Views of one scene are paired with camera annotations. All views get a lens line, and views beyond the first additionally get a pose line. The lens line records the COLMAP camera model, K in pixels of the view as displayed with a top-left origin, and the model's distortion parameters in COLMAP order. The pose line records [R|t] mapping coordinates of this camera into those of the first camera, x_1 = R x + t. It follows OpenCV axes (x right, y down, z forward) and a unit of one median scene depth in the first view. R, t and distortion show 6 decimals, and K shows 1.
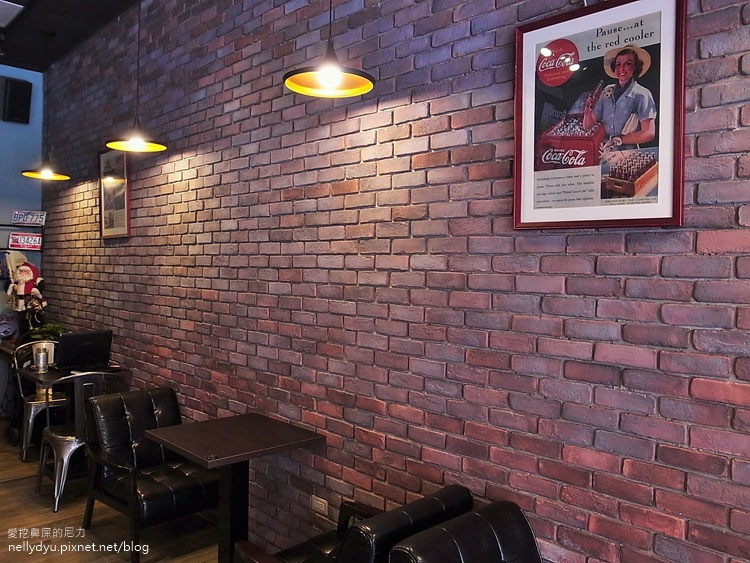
lens RADIAL K [[618.9, 0, 374.0], [0, 618.9, 277.5], [0, 0, 1]] dist [-0.026663, 0.020883]
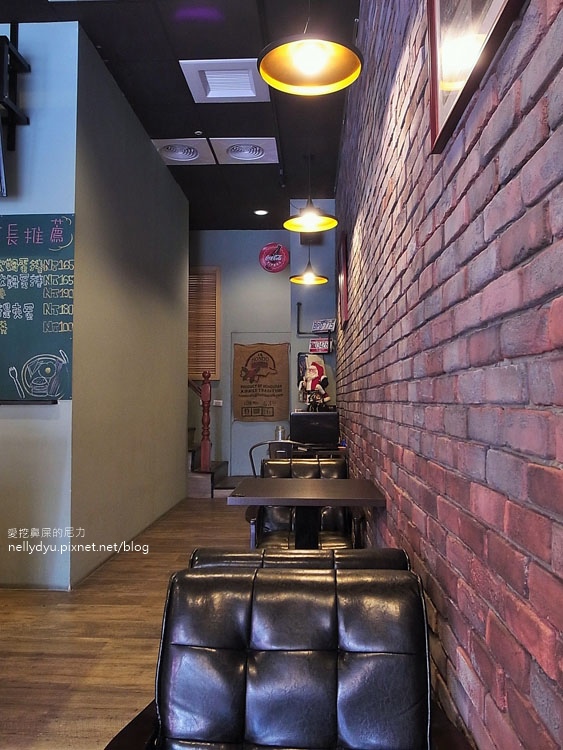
lens RADIAL K [[618.9, 0, 283.3], [0, 618.9, 374.5], [0, 0, 1]] dist [-0.026663, 0.020883]
pose [[0.688256, -0.043606, -0.724156, 0.448414], [-0.010196, 0.997512, -0.069756, 0.157428], [0.725396, 0.055393, 0.686099, 0.352922]]
